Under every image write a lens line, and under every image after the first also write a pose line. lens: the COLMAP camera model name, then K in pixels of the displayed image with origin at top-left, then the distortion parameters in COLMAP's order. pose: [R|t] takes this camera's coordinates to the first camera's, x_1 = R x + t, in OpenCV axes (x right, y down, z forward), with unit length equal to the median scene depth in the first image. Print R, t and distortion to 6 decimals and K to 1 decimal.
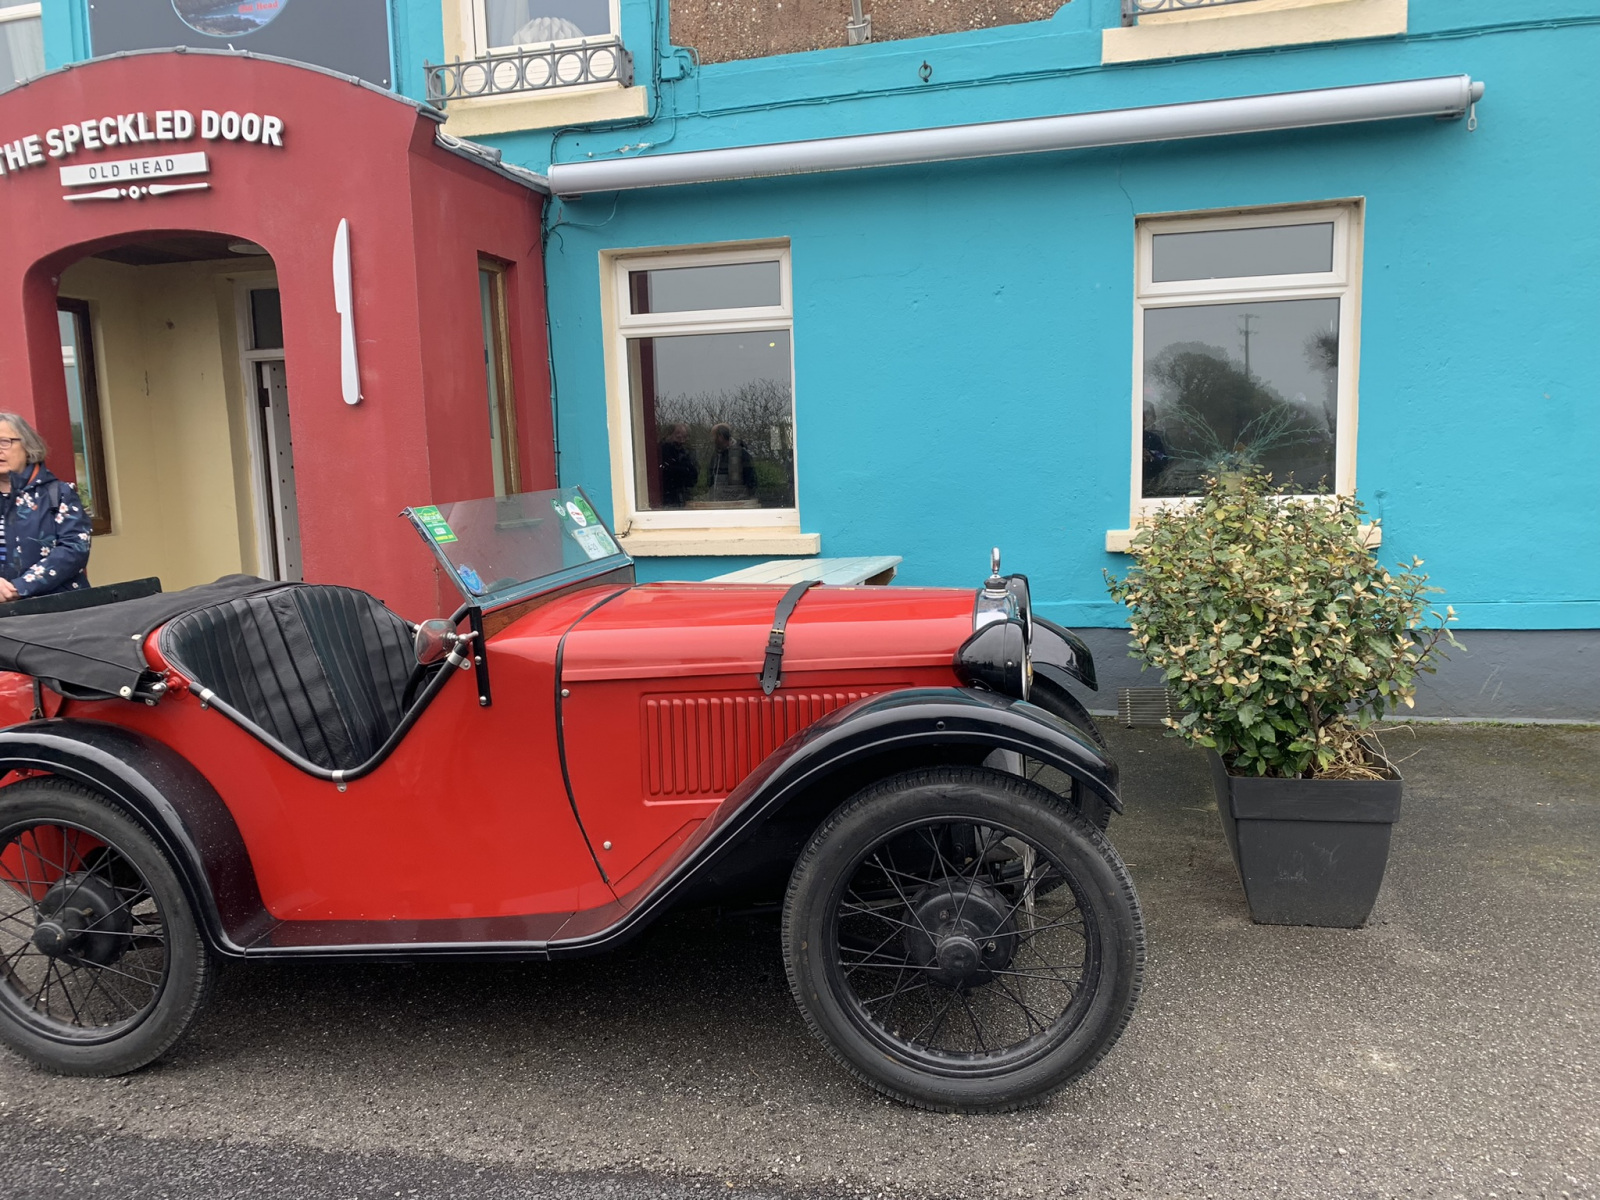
lens RADIAL K [[1208.7, 0, 809.3], [0, 1208.7, 606.8], [0, 0, 1]] dist [0.022591, -0.028665]
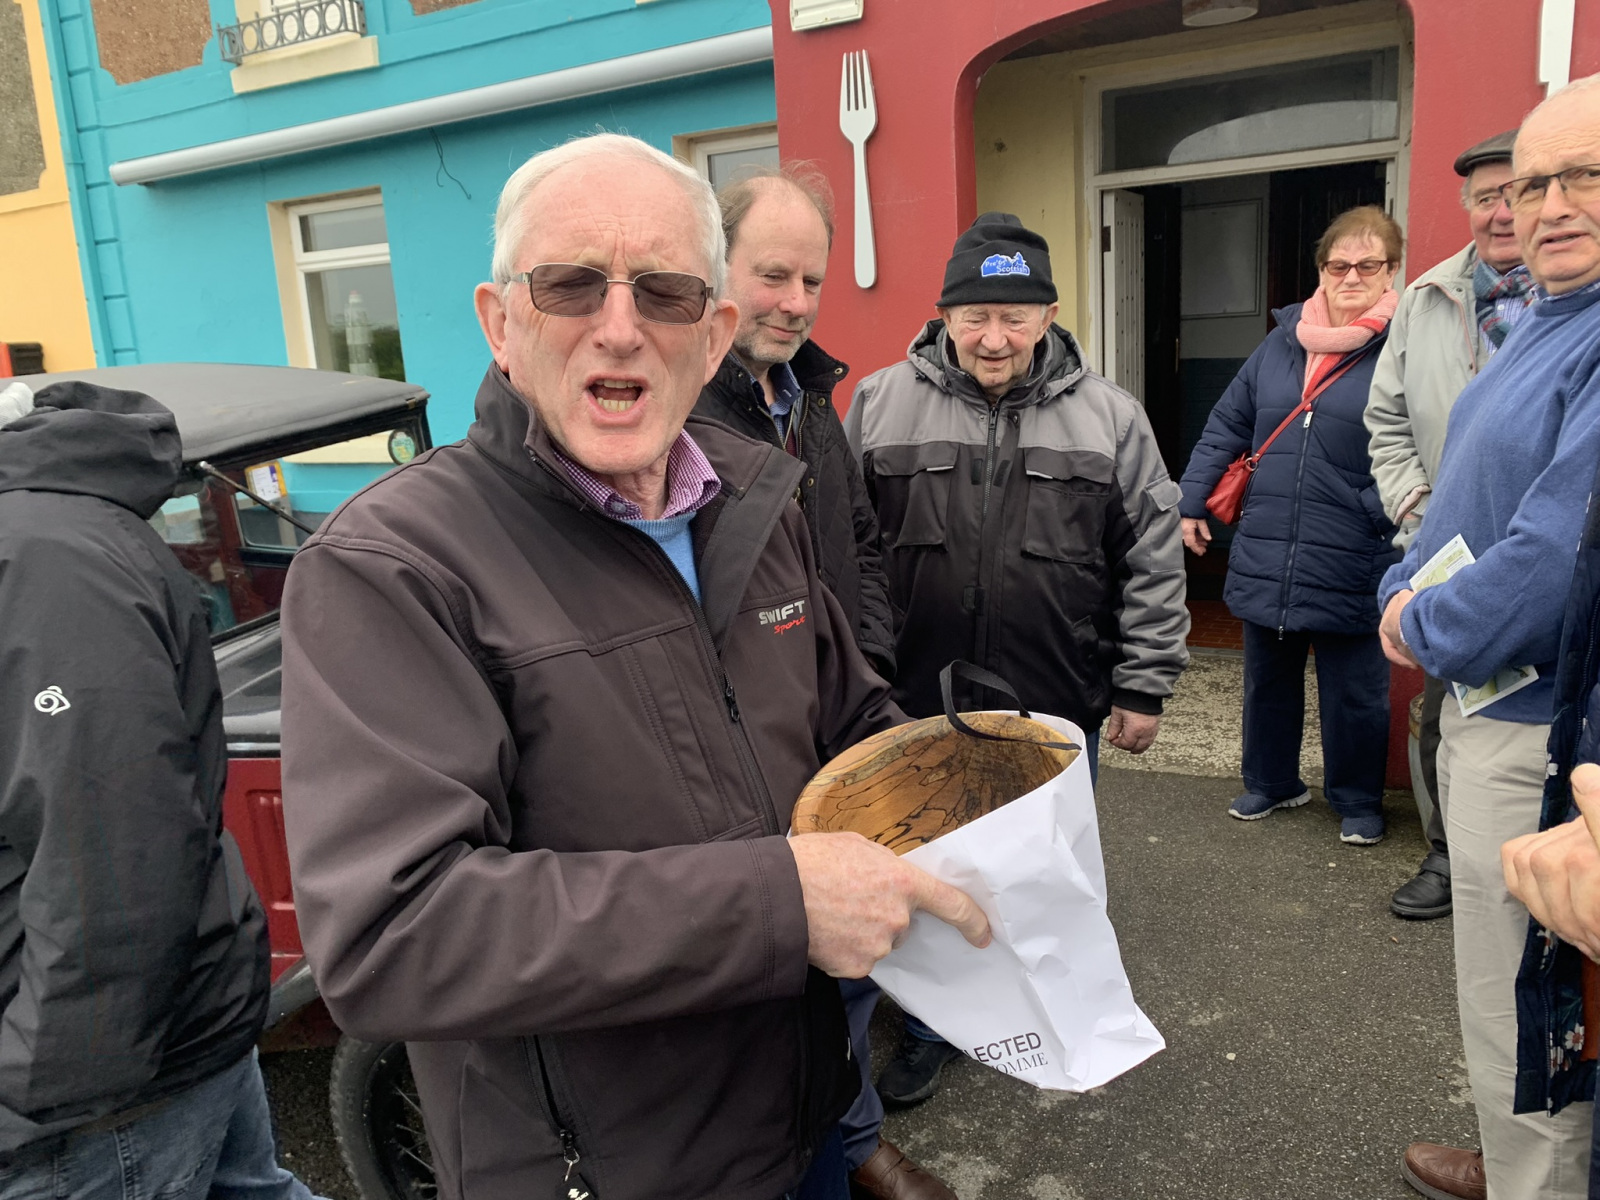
lens RADIAL K [[1208.7, 0, 785.4], [0, 1208.7, 585.2], [0, 0, 1]] dist [0.022591, -0.028665]
pose [[0.957018, 0.033520, -0.288086, -0.552185], [-0.001985, 0.994033, 0.109066, -0.053111], [0.290022, -0.103806, 0.951373, 0.267580]]
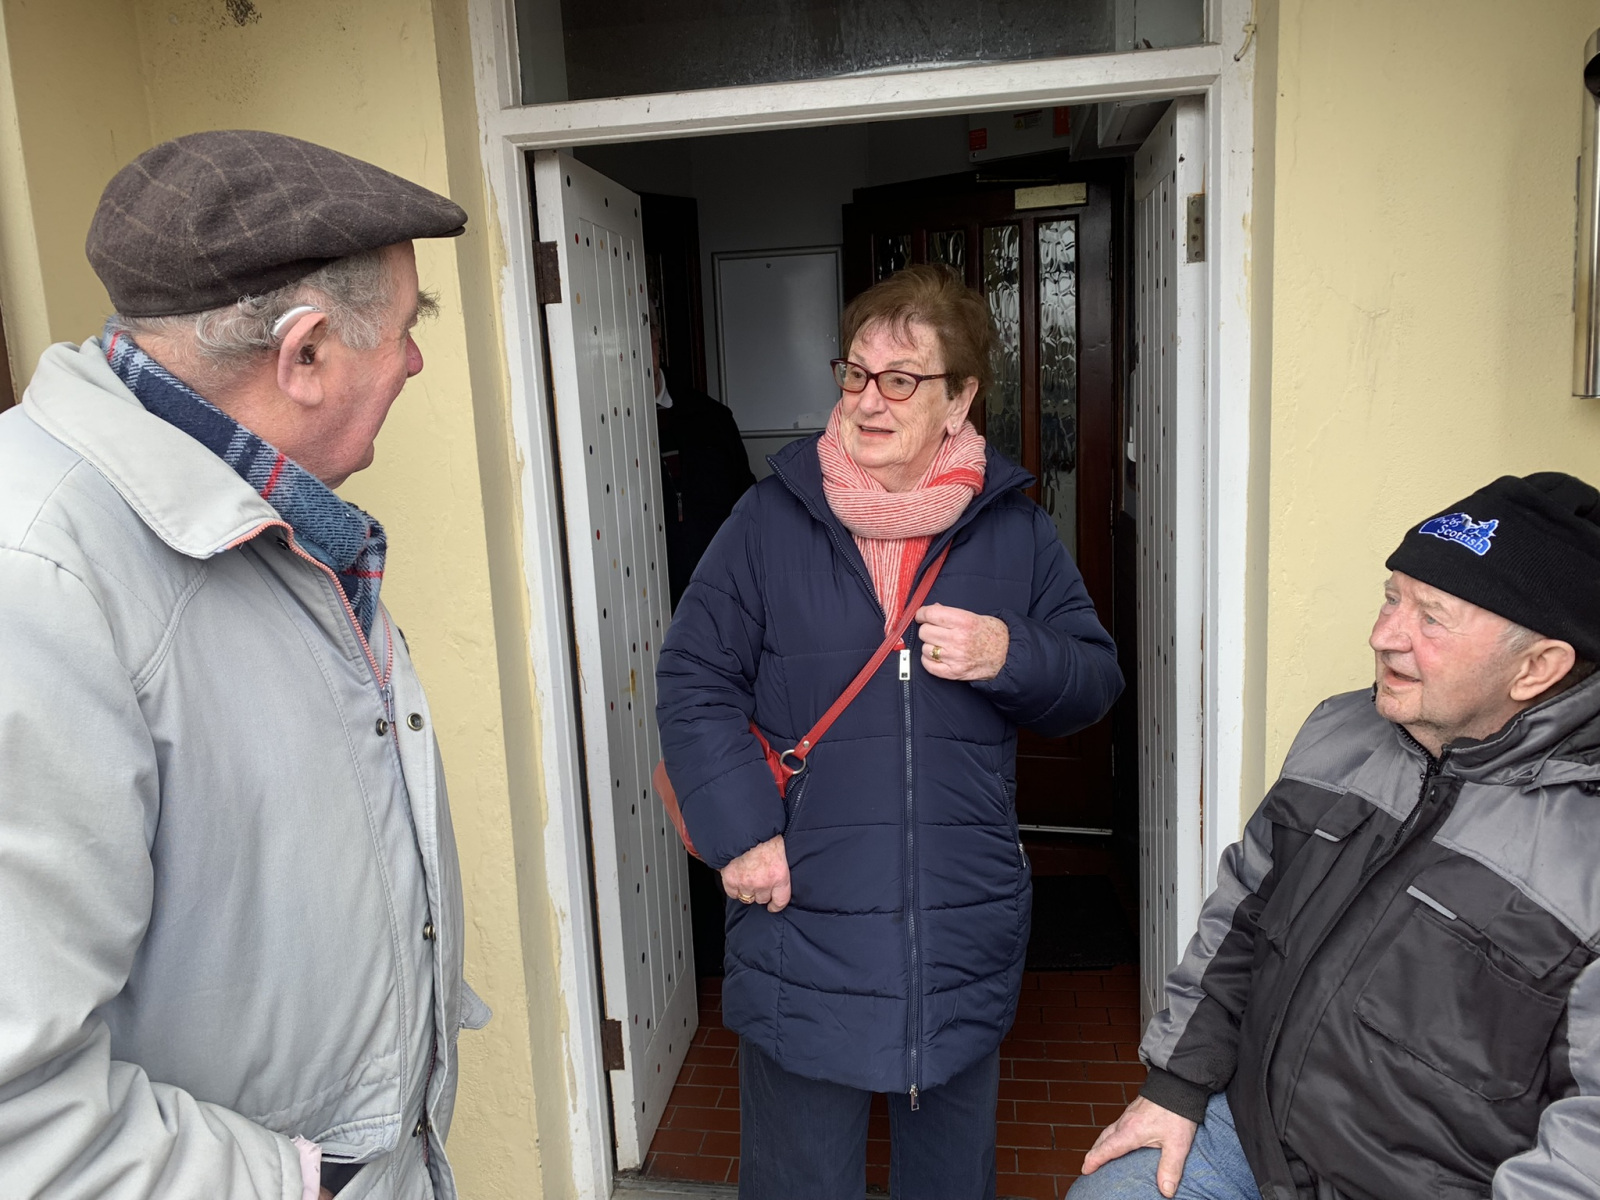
lens RADIAL K [[1208.7, 0, 789.9], [0, 1208.7, 596.8], [0, 0, 1]] dist [0.022591, -0.028665]
pose [[0.996022, -0.035318, 0.081814, -0.553194], [0.031813, 0.998536, 0.043751, -0.135601], [-0.083239, -0.040975, 0.995687, 0.913418]]
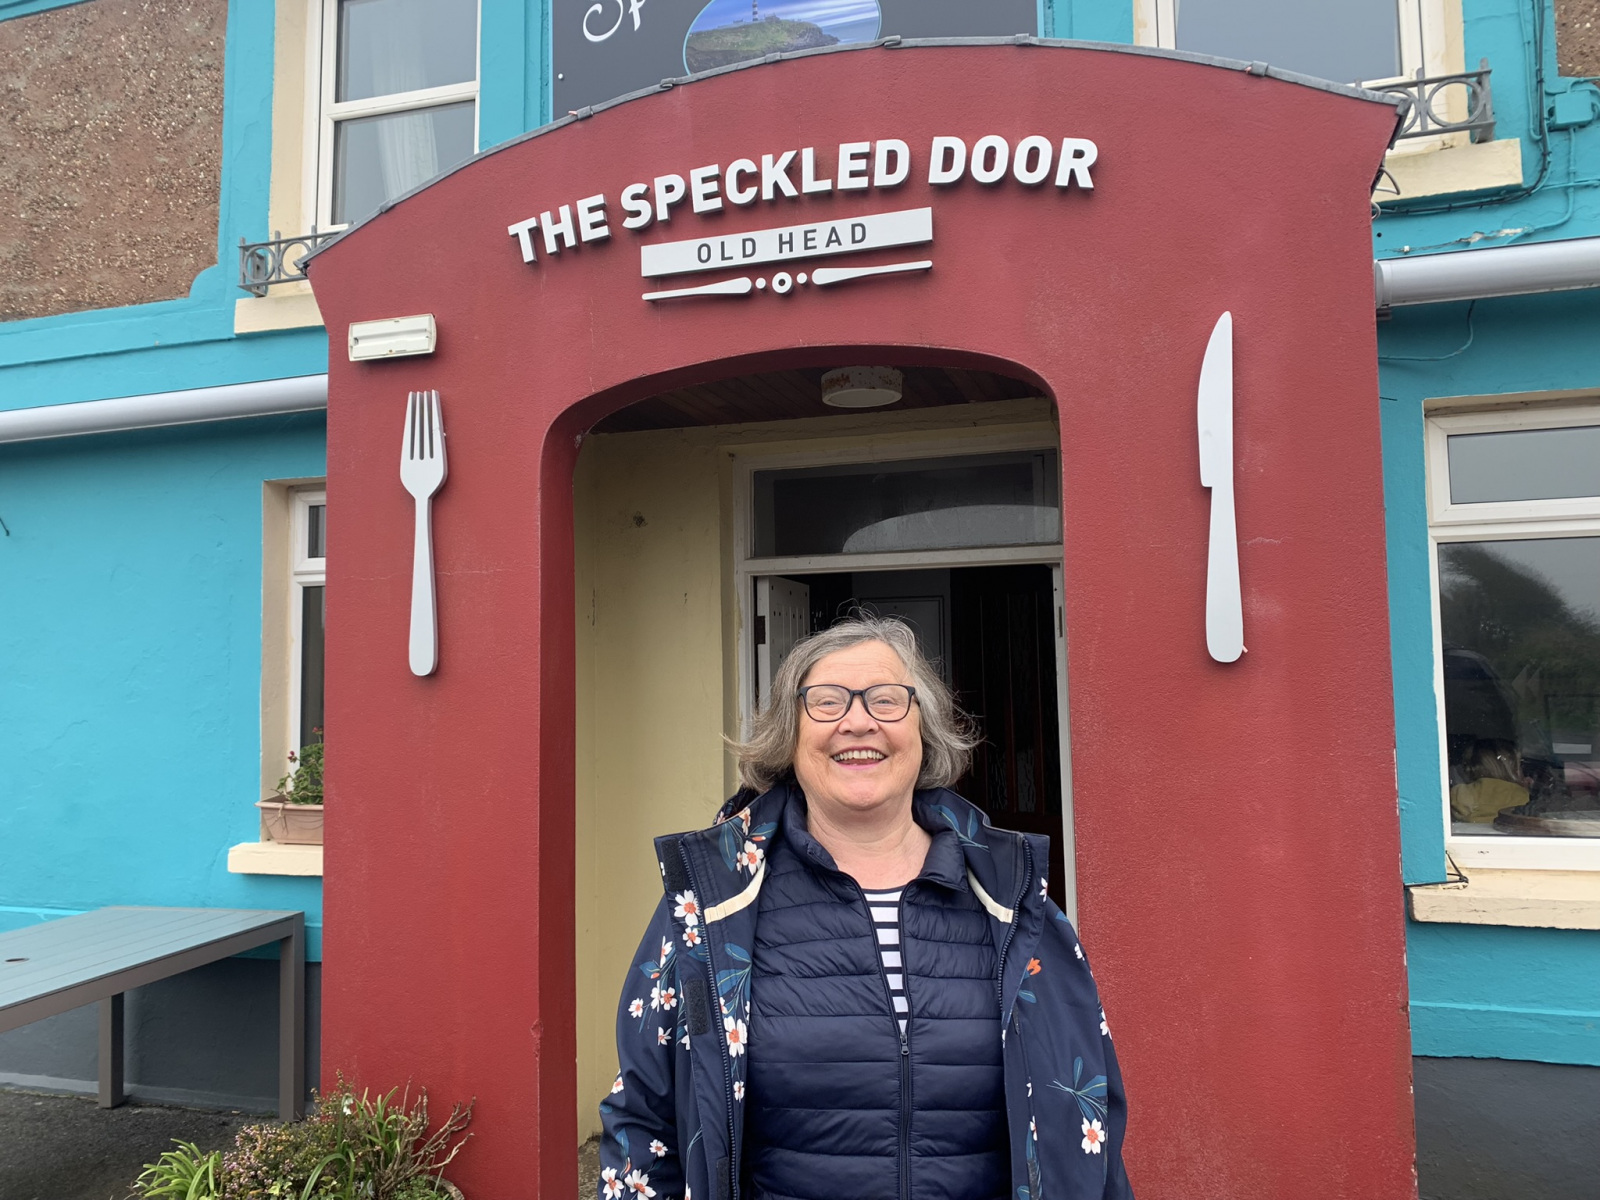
lens RADIAL K [[1208.7, 0, 805.0], [0, 1208.7, 596.0], [0, 0, 1]] dist [0.022591, -0.028665]
pose [[0.997670, 0.010694, -0.067388, -0.506668], [-0.022794, 0.983135, -0.181453, -0.096483], [0.064311, 0.182566, 0.981088, 0.476602]]
